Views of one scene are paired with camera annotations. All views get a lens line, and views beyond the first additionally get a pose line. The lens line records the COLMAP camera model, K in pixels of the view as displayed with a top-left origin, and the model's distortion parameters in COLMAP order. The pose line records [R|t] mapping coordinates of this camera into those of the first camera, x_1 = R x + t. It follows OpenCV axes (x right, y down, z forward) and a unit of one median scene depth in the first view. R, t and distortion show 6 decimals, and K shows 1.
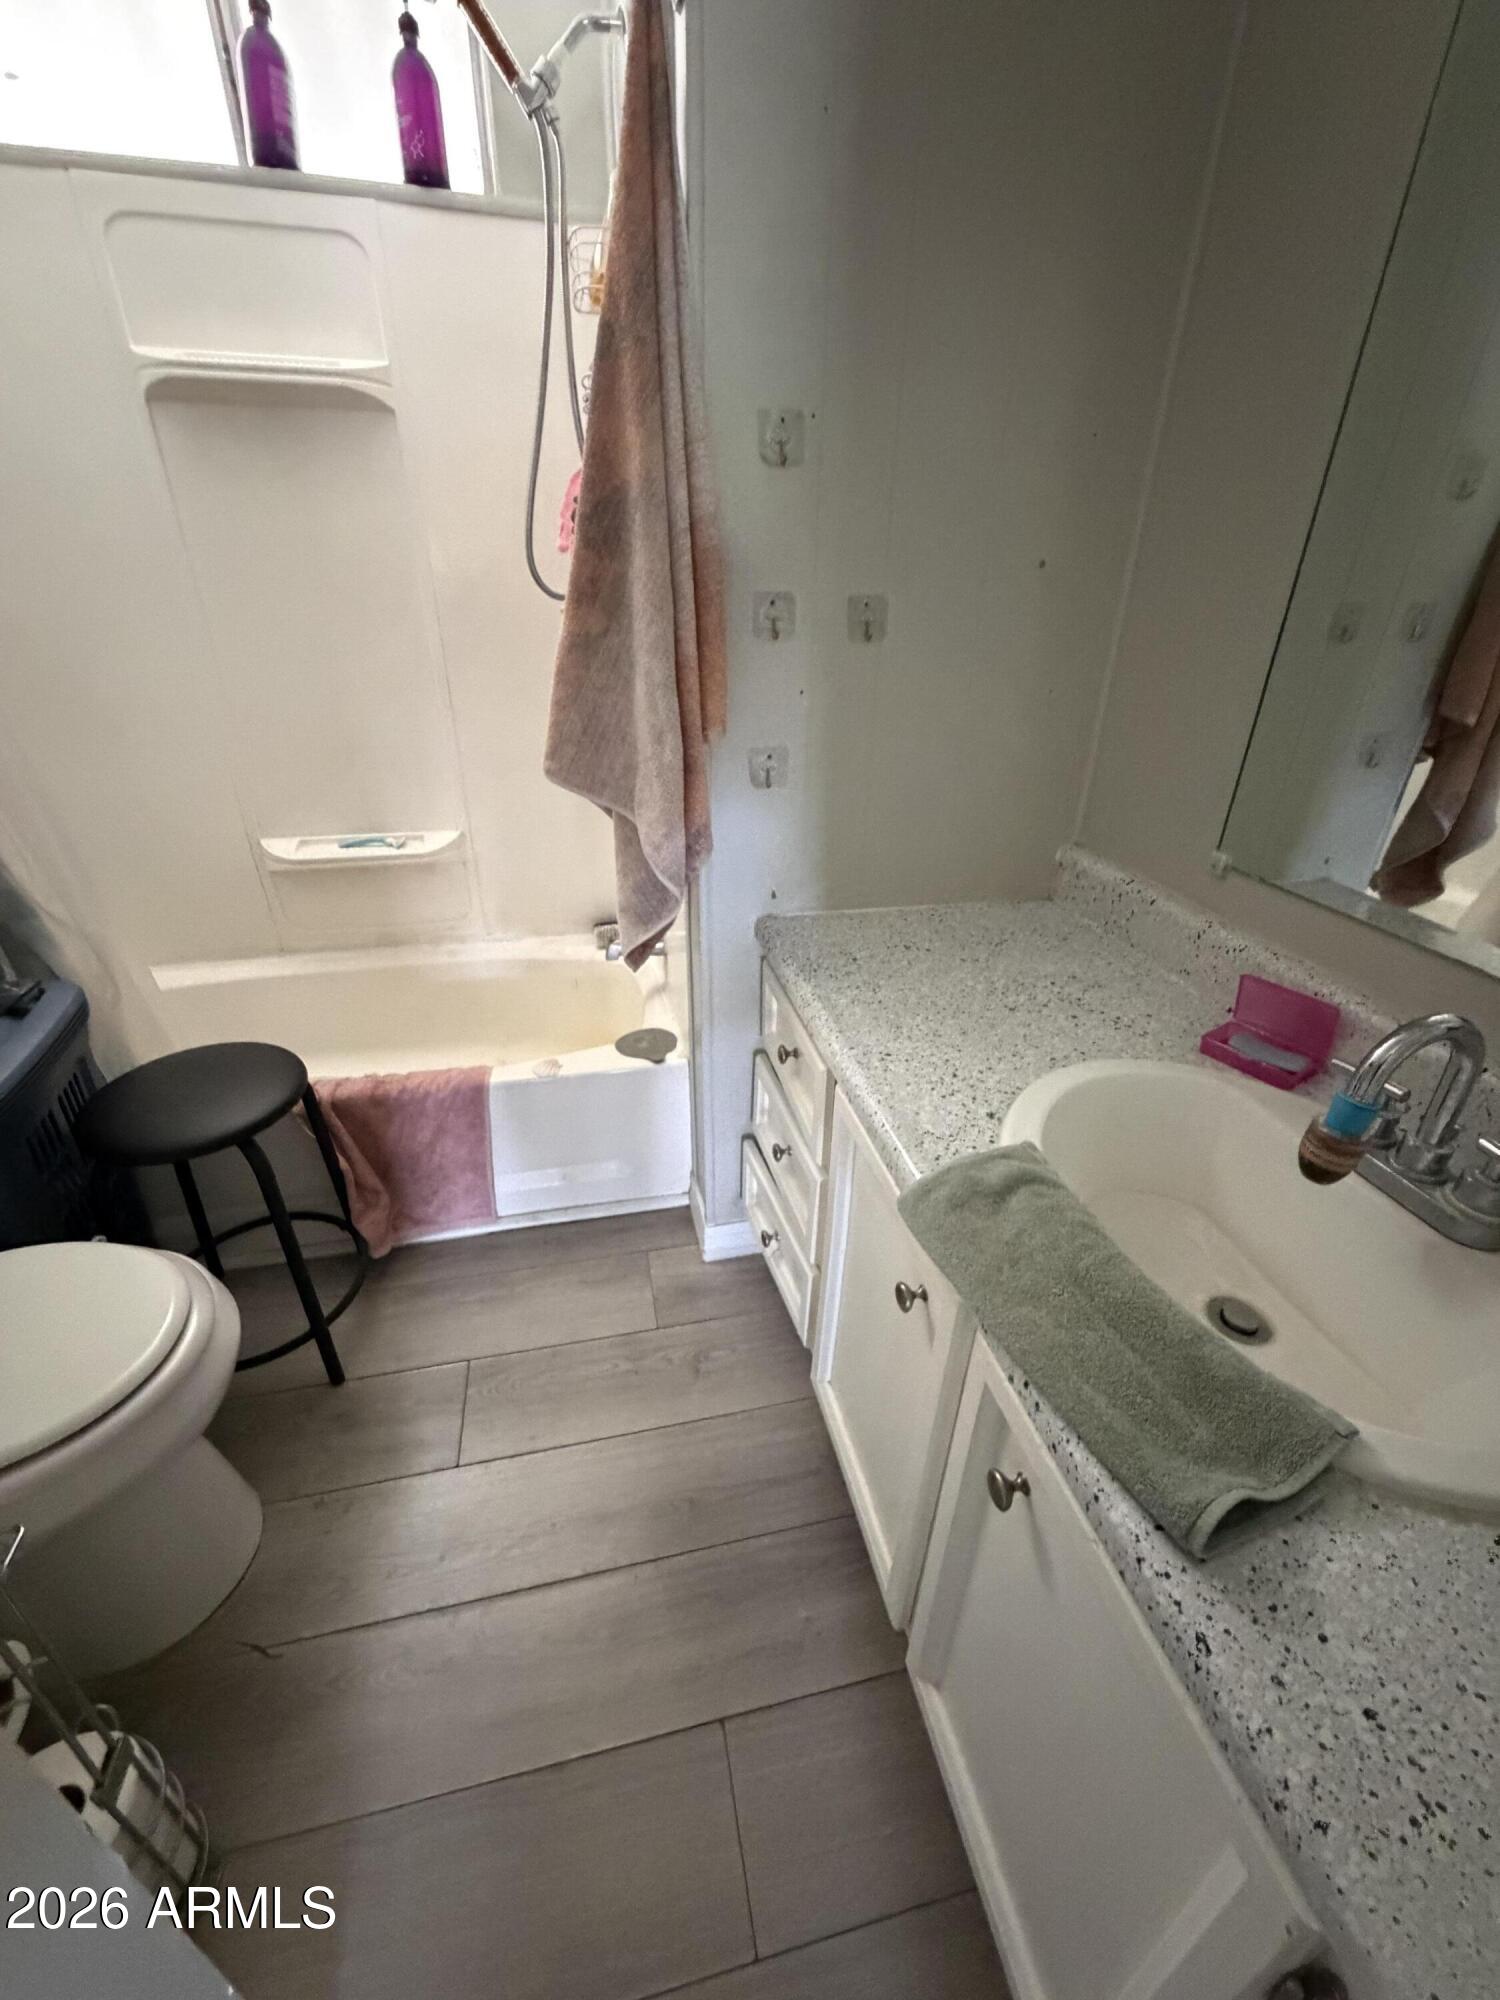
lens RADIAL K [[796.8, 0, 748.8], [0, 796.8, 995.4], [0, 0, 1]] dist [-0.003584, 0.000693]
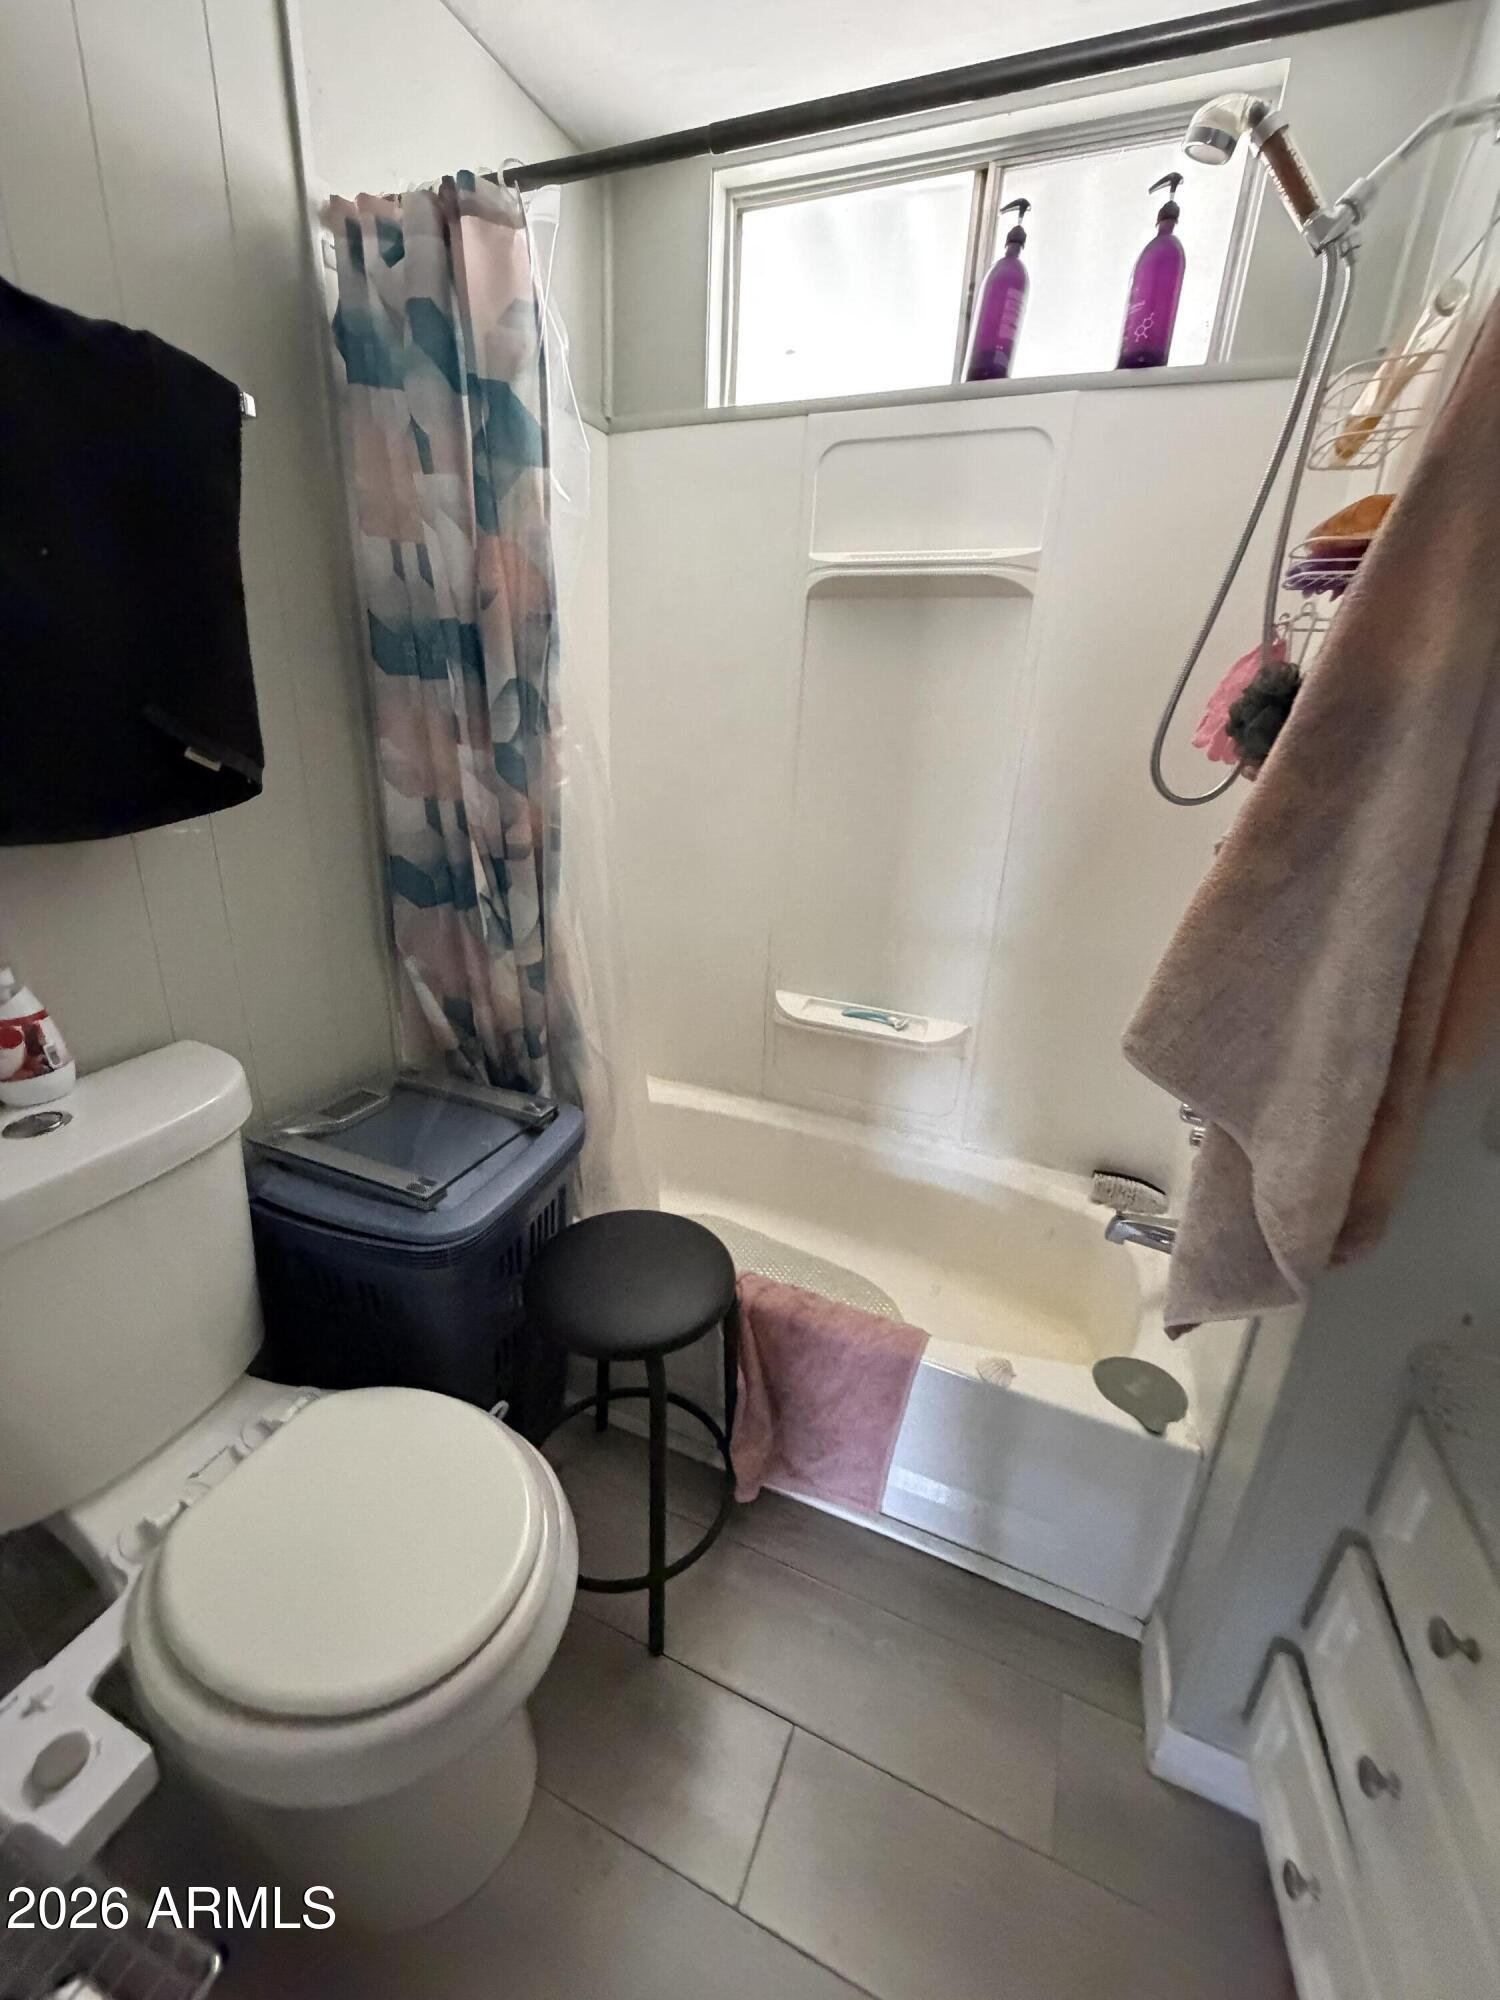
lens RADIAL K [[799.6, 0, 750.0], [0, 799.6, 1000.0], [0, 0, 1]] dist [0.002724, 0.000182]
pose [[0.815897, 0.220956, -0.534312, -0.126662], [-0.303074, 0.950410, -0.069769, -0.137486], [0.492400, 0.218860, 0.842403, 0.173620]]
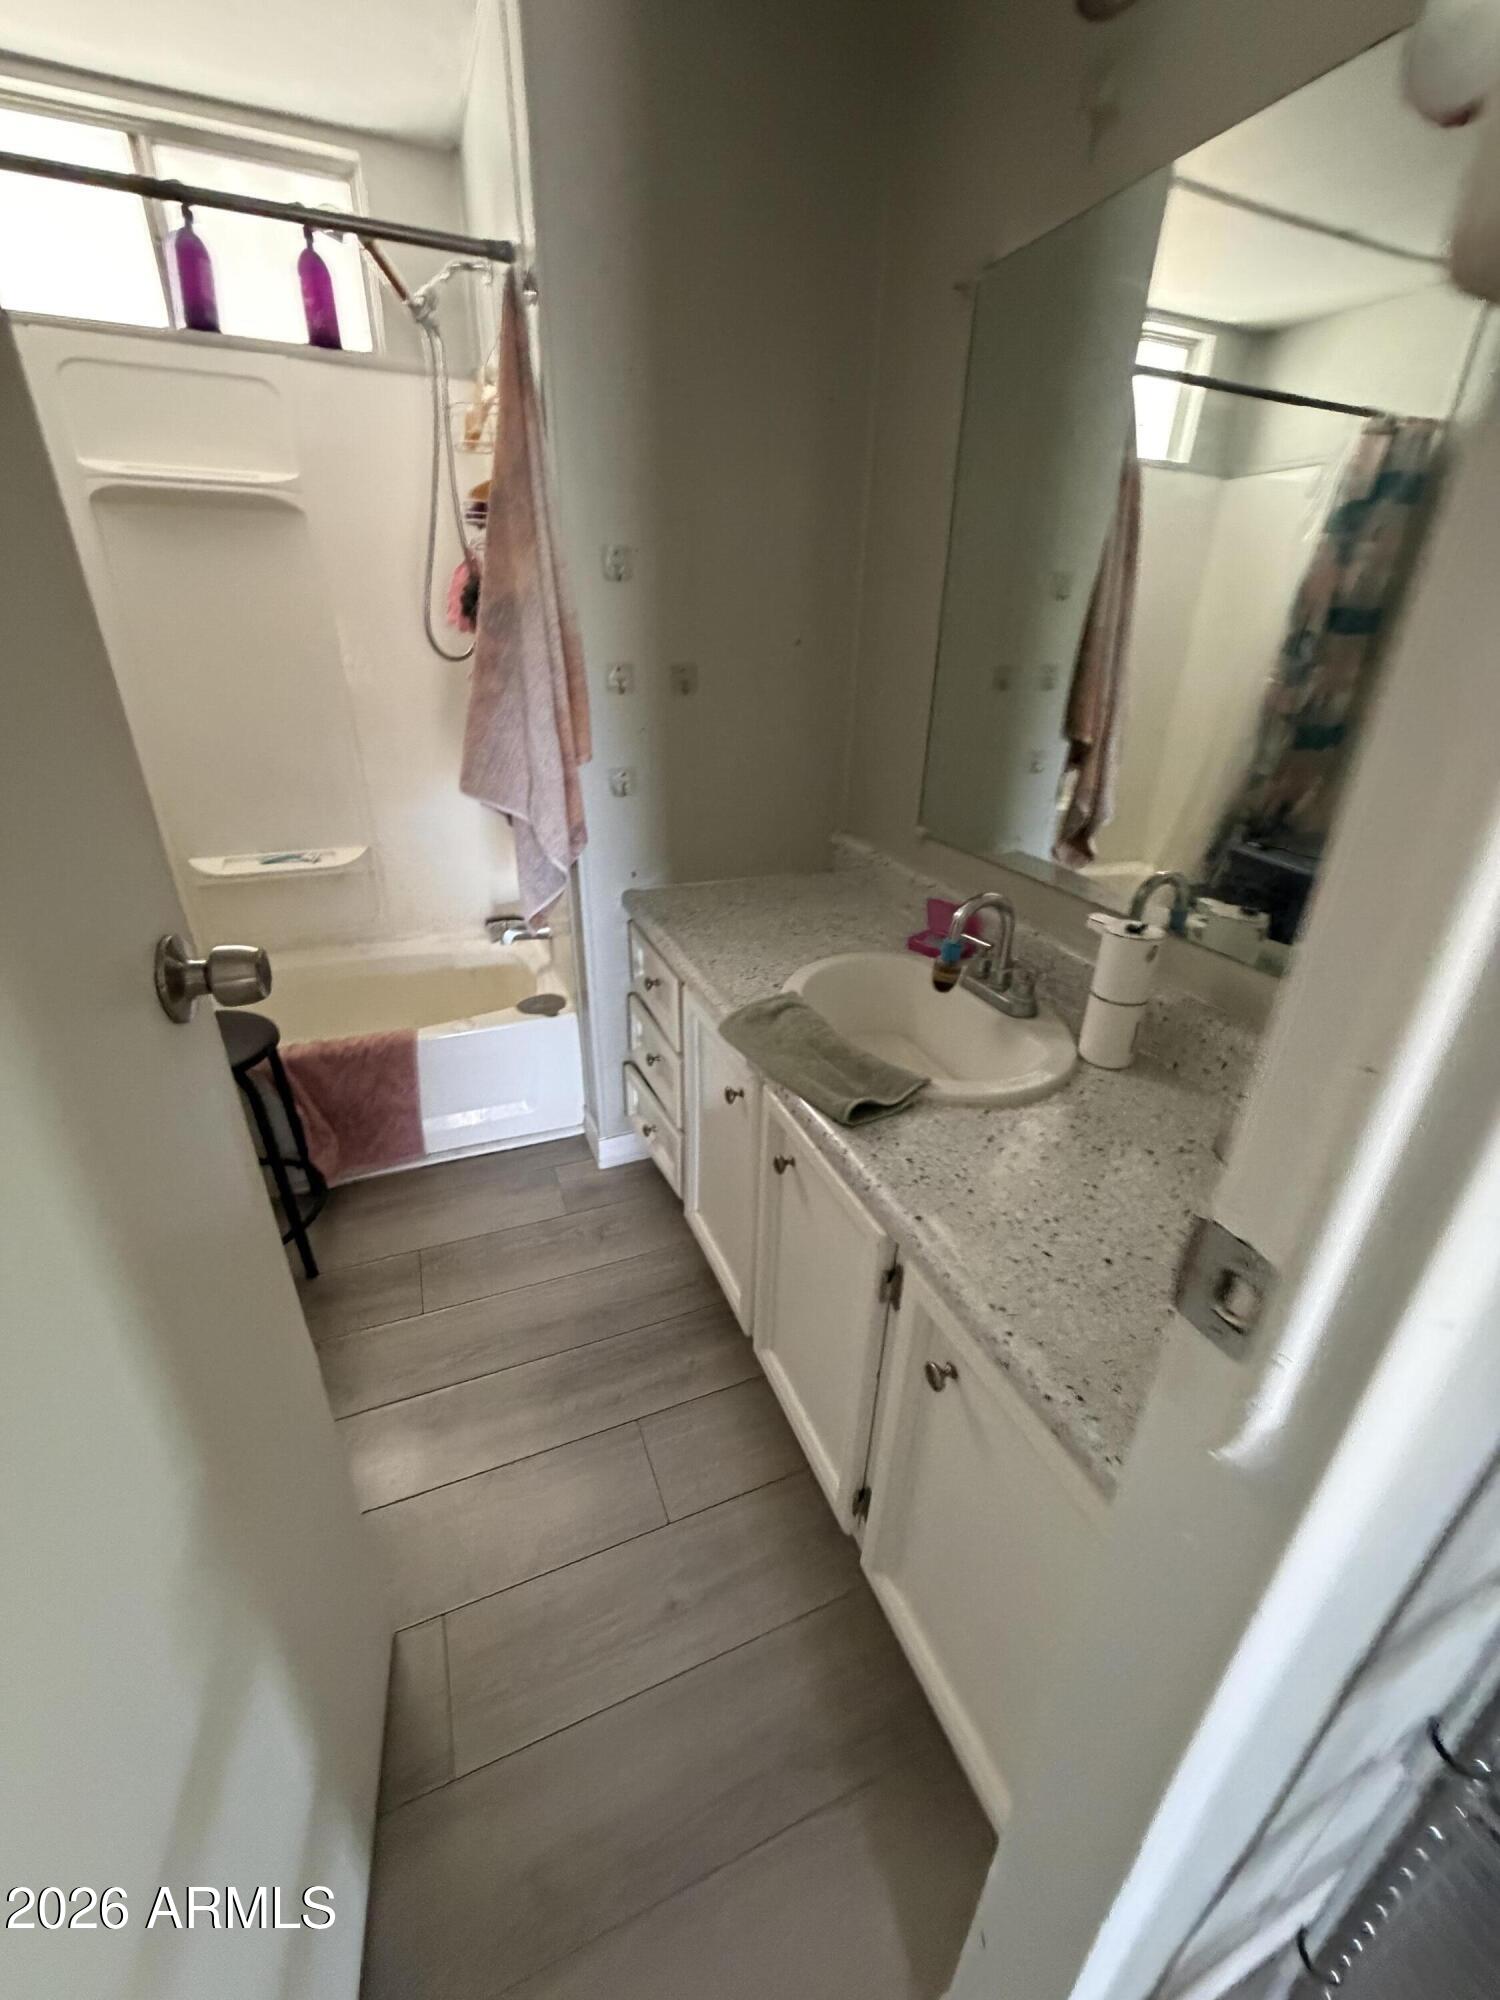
lens RADIAL K [[796.8, 0, 748.8], [0, 796.8, 995.4], [0, 0, 1]] dist [-0.003584, 0.000693]
pose [[0.984557, -0.068837, 0.160961, -0.008752], [0.074561, 0.996772, -0.029786, 0.131999], [-0.158391, 0.041327, 0.986511, -0.365517]]
